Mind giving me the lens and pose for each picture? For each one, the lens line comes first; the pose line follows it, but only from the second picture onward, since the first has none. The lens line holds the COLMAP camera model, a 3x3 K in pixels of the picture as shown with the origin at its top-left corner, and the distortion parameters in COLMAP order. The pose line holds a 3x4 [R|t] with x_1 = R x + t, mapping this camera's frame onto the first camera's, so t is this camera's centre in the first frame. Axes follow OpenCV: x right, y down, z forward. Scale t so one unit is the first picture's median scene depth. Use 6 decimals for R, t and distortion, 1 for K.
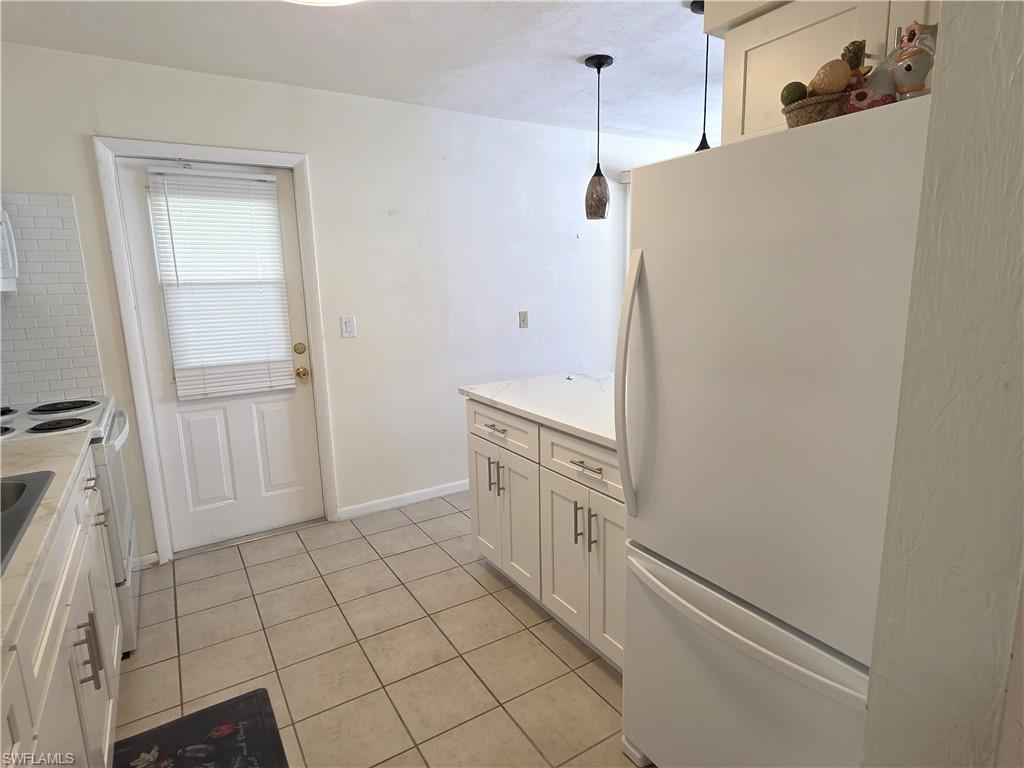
lens RADIAL K [[558.5, 0, 512.0], [0, 558.5, 384.0], [0, 0, 1]] dist [0.004442, -0.000370]
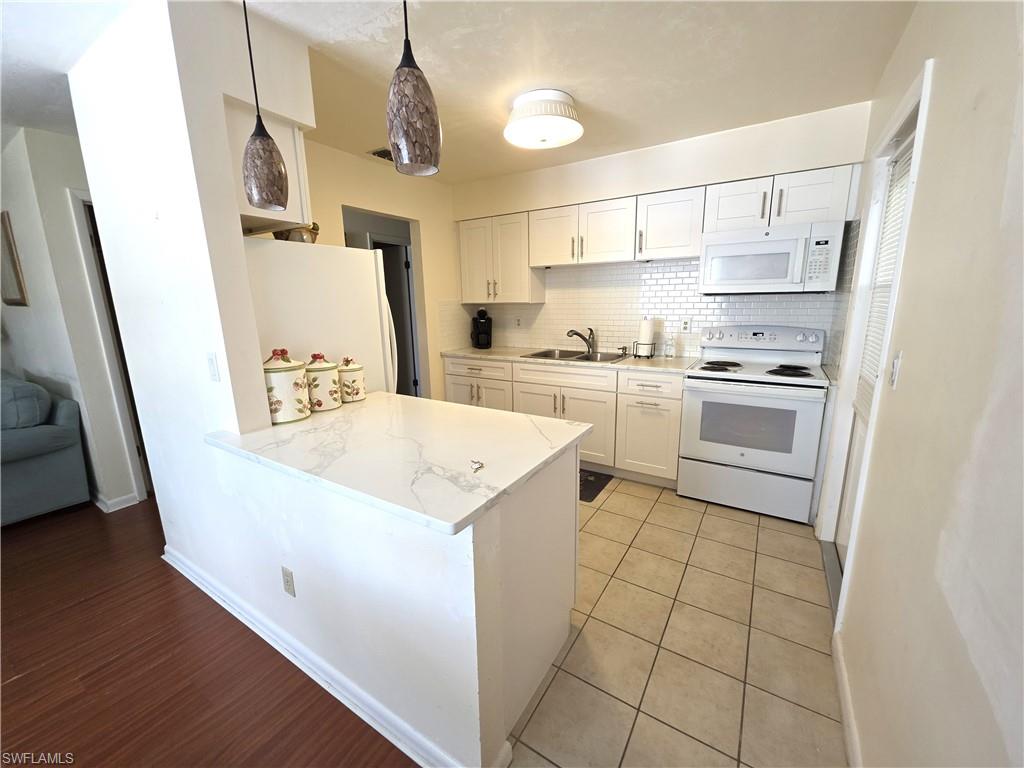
lens RADIAL K [[407.9, 0, 512.0], [0, 407.9, 384.0], [0, 0, 1]] dist [-0.000576, -0.000029]
pose [[-0.900097, 0.129200, -0.416092, 0.226973], [-0.039636, 0.926778, 0.373513, -0.239794], [0.433882, 0.352691, -0.829069, 1.270067]]
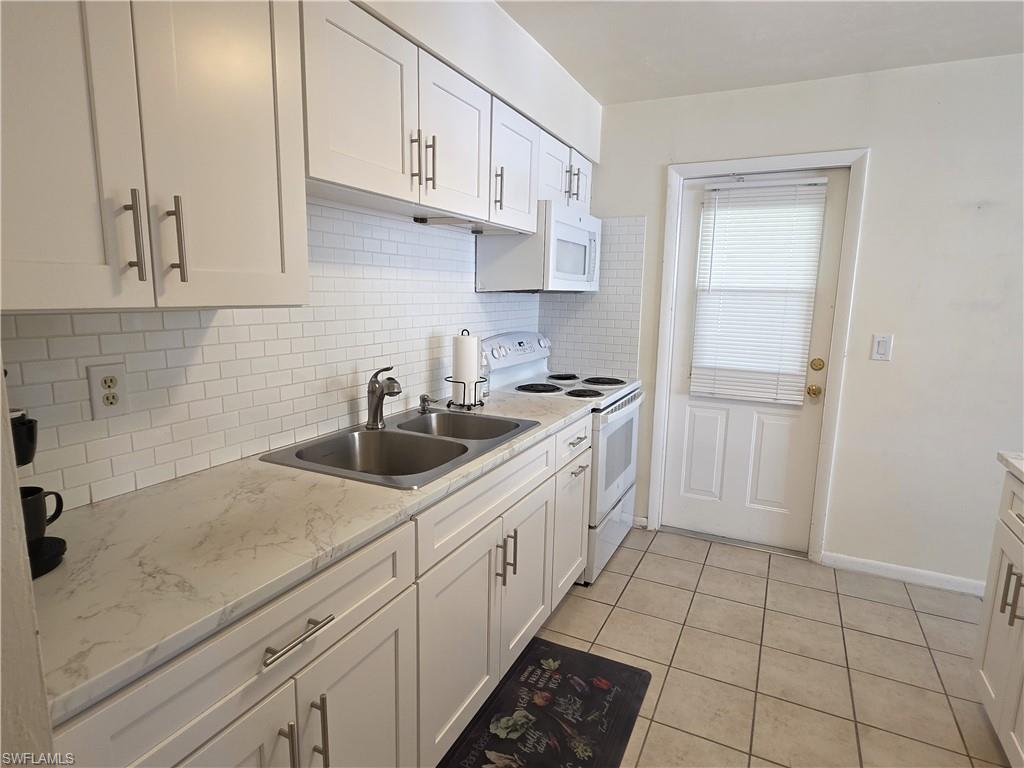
lens RADIAL K [[558.5, 0, 512.0], [0, 558.5, 384.0], [0, 0, 1]] dist [0.004442, -0.000370]
pose [[0.532747, 0.173834, -0.828228, 0.126835], [-0.185045, 0.978922, 0.086434, -0.020892], [0.825796, 0.107212, 0.553685, 0.093638]]
